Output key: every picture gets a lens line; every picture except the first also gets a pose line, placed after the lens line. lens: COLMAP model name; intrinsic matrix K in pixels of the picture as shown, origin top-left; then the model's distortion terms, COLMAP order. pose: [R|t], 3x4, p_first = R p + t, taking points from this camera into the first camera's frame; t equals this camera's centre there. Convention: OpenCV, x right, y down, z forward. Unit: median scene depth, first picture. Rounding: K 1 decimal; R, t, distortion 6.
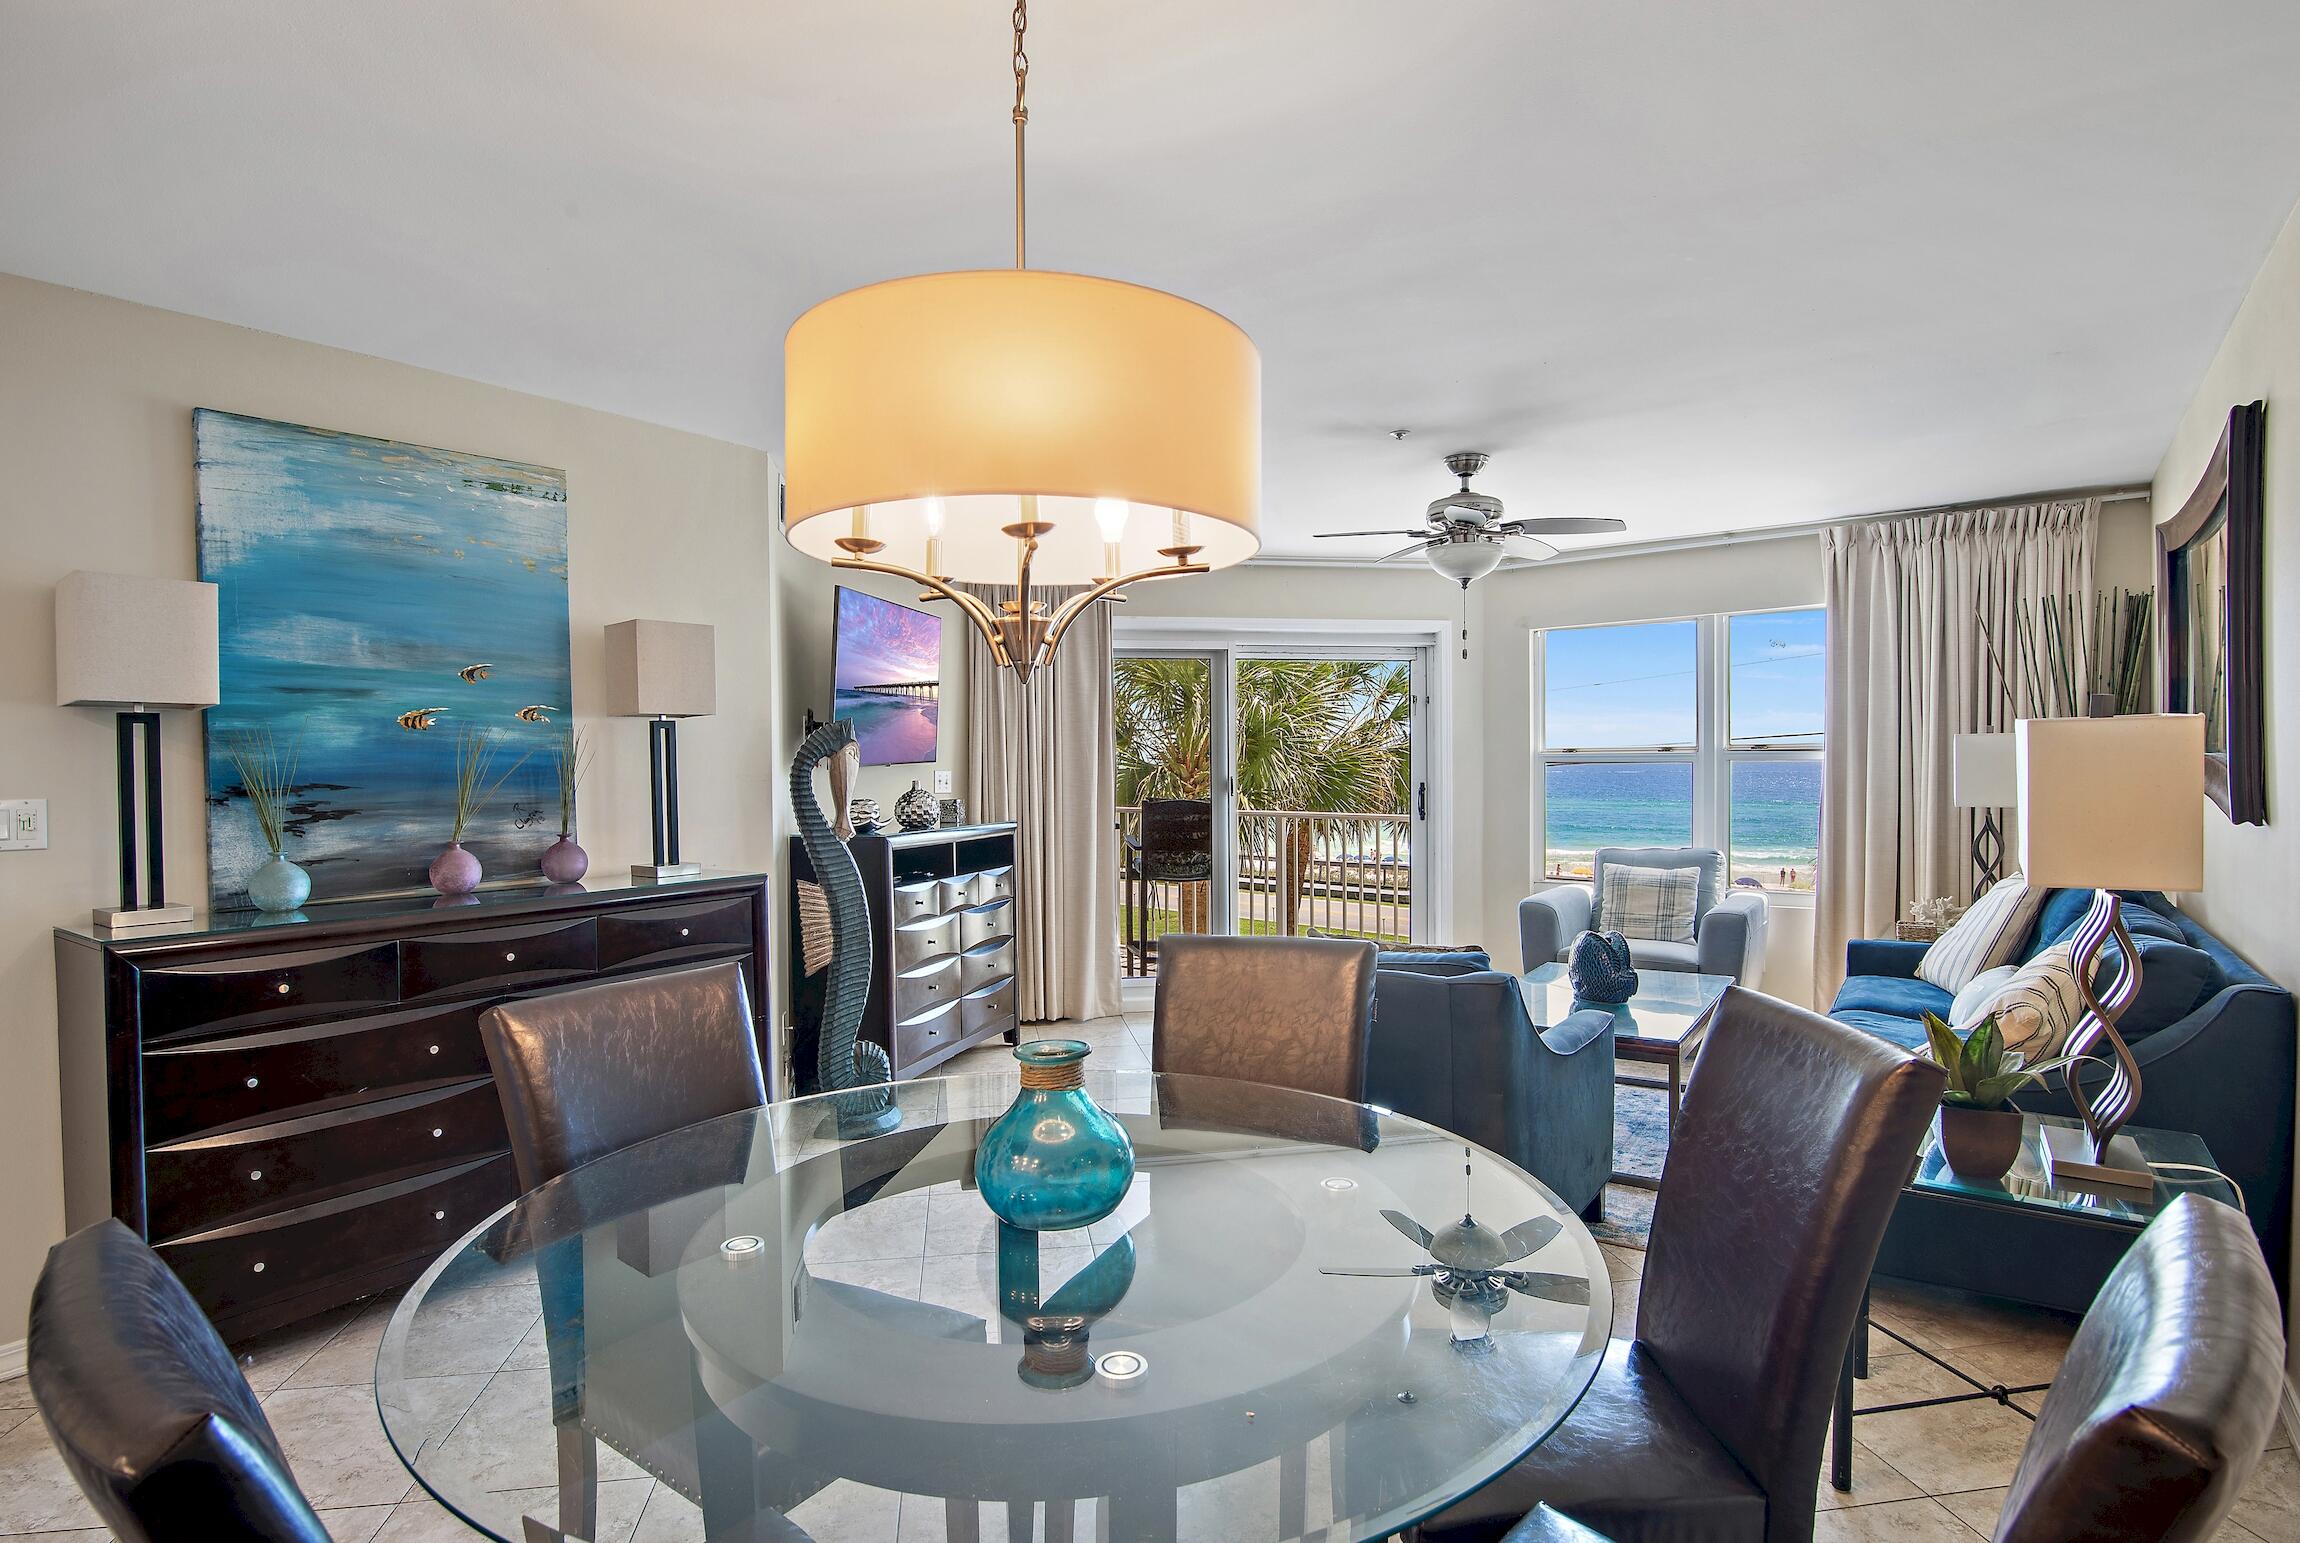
lens RADIAL K [[1156.7, 0, 1136.1], [0, 1156.7, 765.8], [0, 0, 1]] dist [-0.010013, 0.003197]
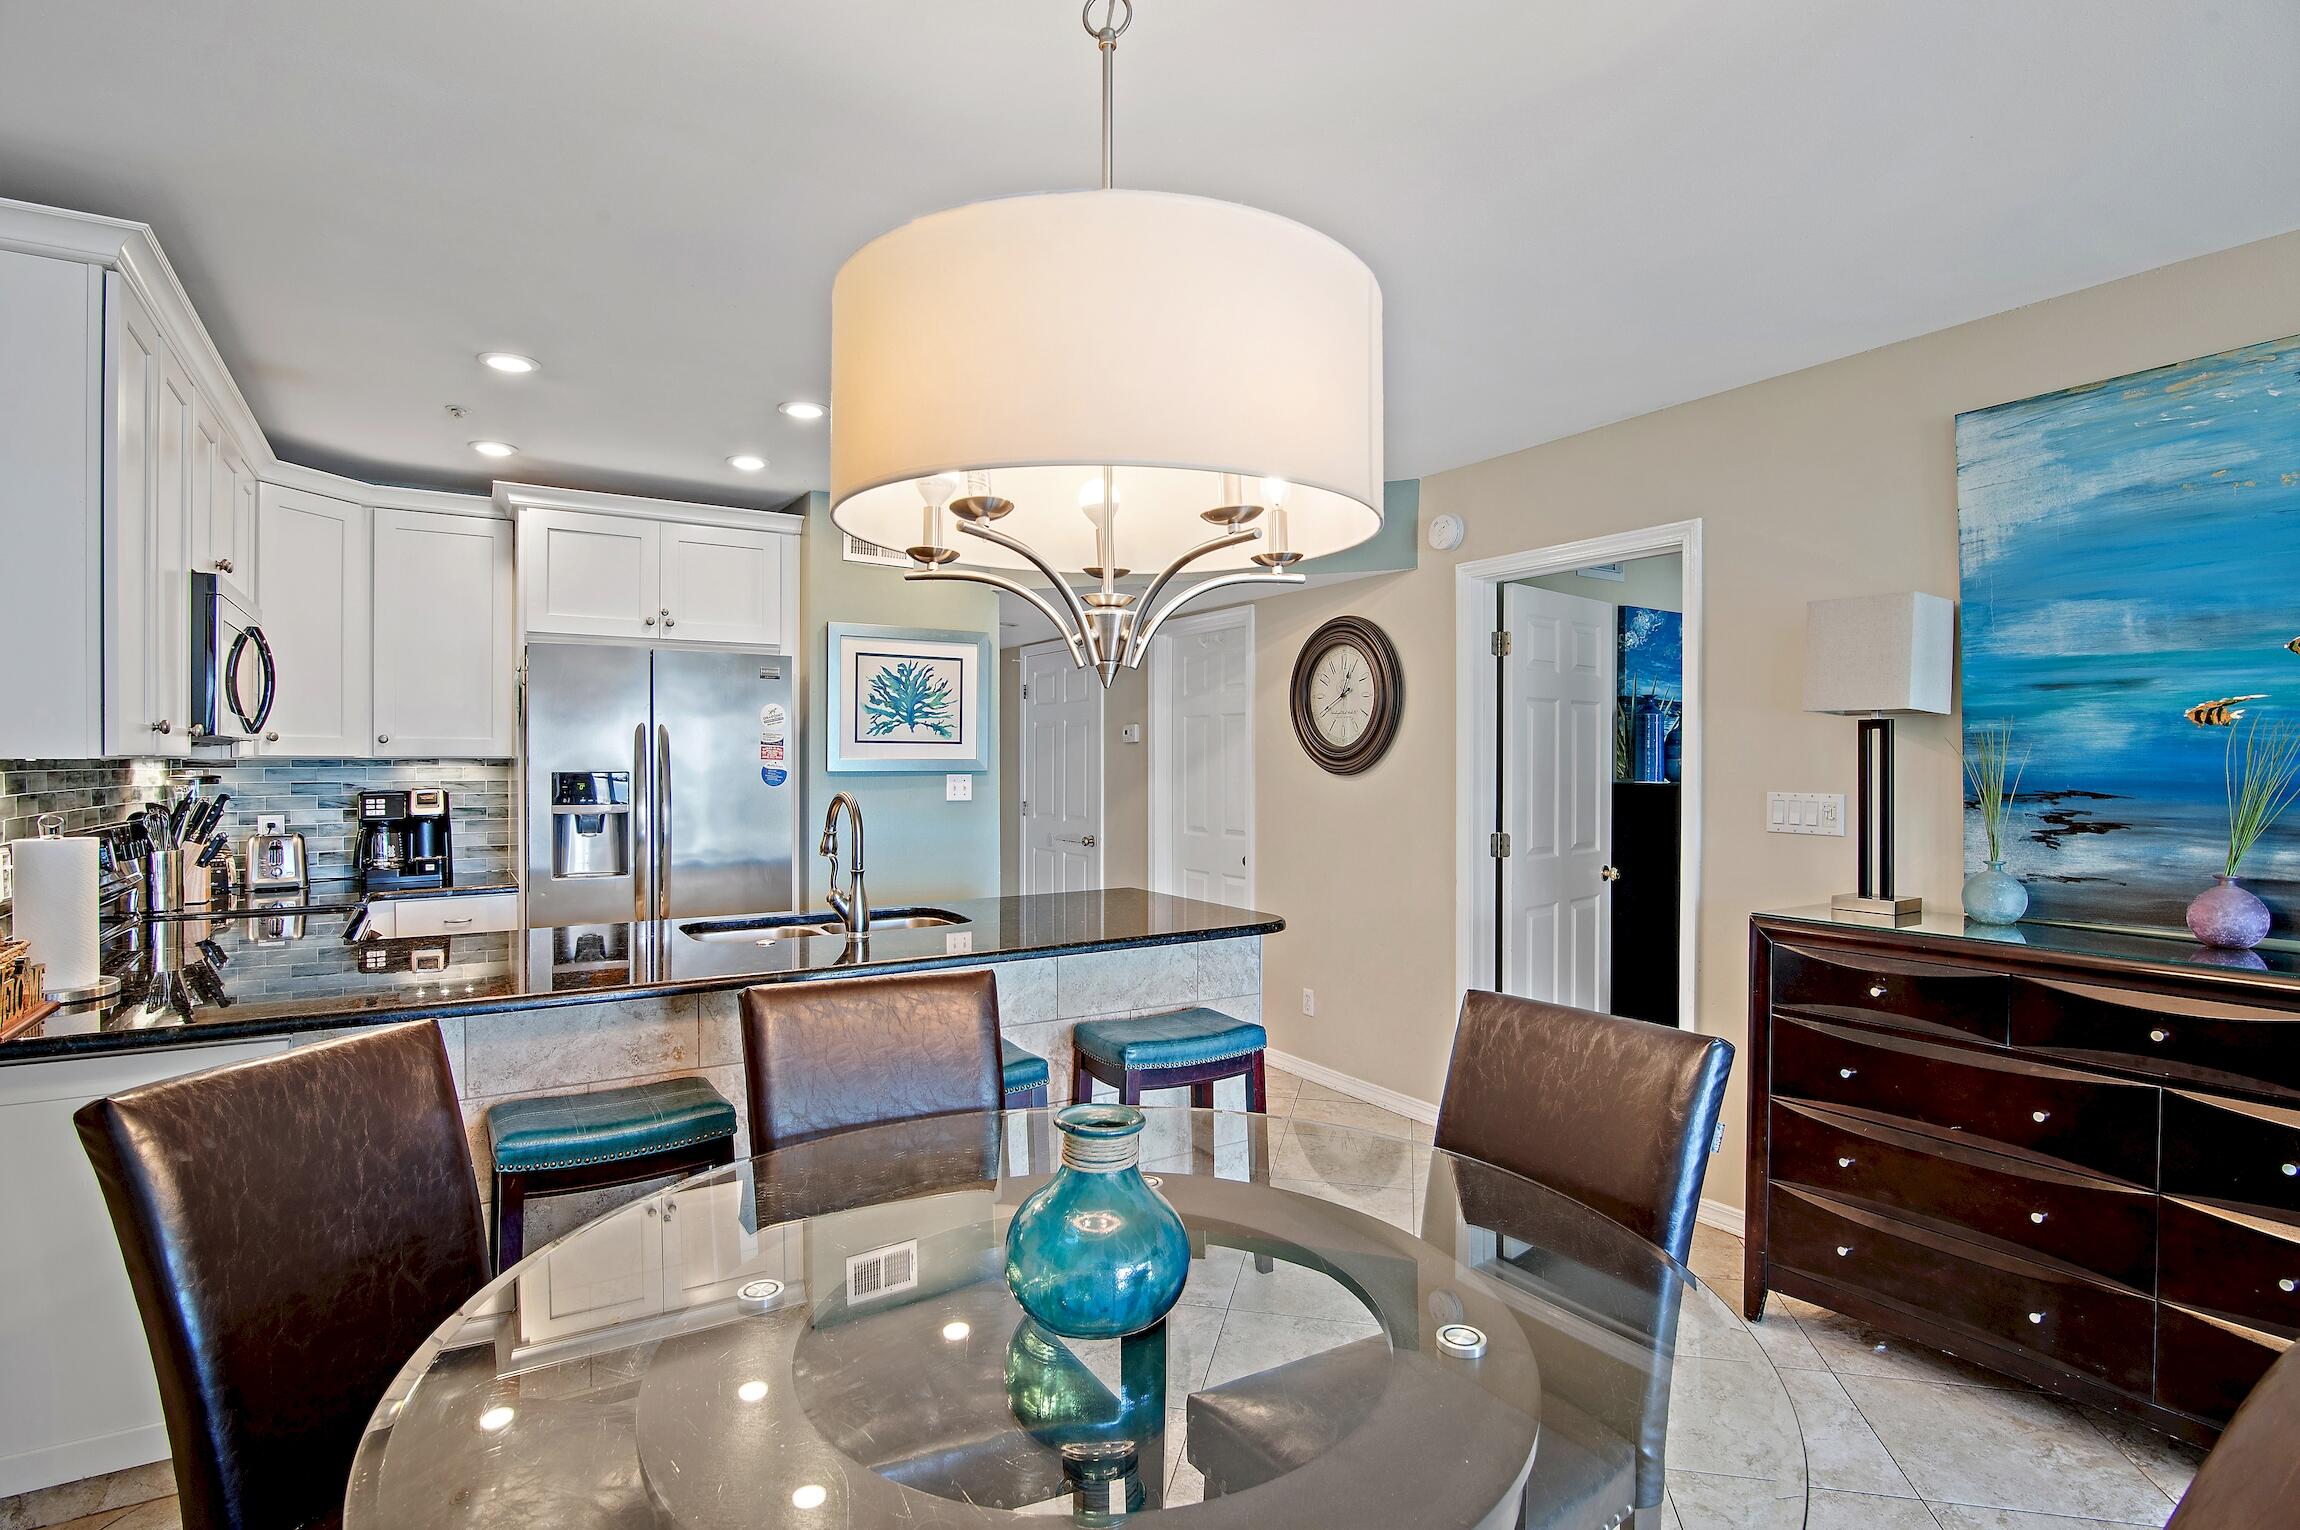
lens RADIAL K [[1156.7, 0, 1156.5], [0, 1156.7, 756.3], [0, 0, 1]] dist [-0.010013, 0.003197]
pose [[-0.339601, 0.007526, -0.940540, 0.347809], [-0.006779, 0.999922, 0.010448, -0.014891], [0.940545, 0.009924, -0.339523, 0.625699]]
